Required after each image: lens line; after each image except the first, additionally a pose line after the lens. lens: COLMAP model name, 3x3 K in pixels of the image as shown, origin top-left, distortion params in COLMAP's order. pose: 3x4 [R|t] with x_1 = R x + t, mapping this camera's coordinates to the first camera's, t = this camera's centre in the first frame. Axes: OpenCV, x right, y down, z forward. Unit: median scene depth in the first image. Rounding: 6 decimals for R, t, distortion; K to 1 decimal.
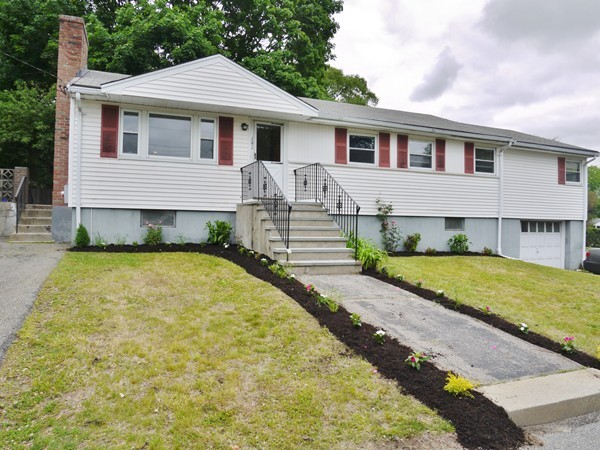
lens RADIAL K [[431.5, 0, 300.0], [0, 431.5, 225.0], [0, 0, 1]] dist [-0.073373, 0.027801]
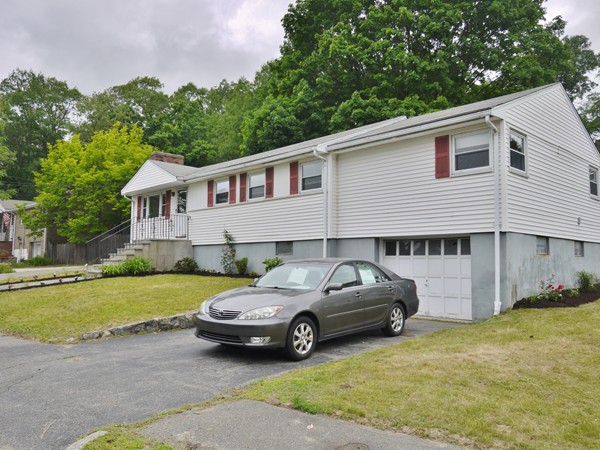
lens RADIAL K [[431.5, 0, 300.0], [0, 431.5, 225.0], [0, 0, 1]] dist [-0.073373, 0.027801]
pose [[0.374918, -0.055776, -0.925379, 1.292052], [0.045676, 0.998088, -0.041653, -0.012558], [0.925932, -0.026651, 0.376748, 0.655447]]
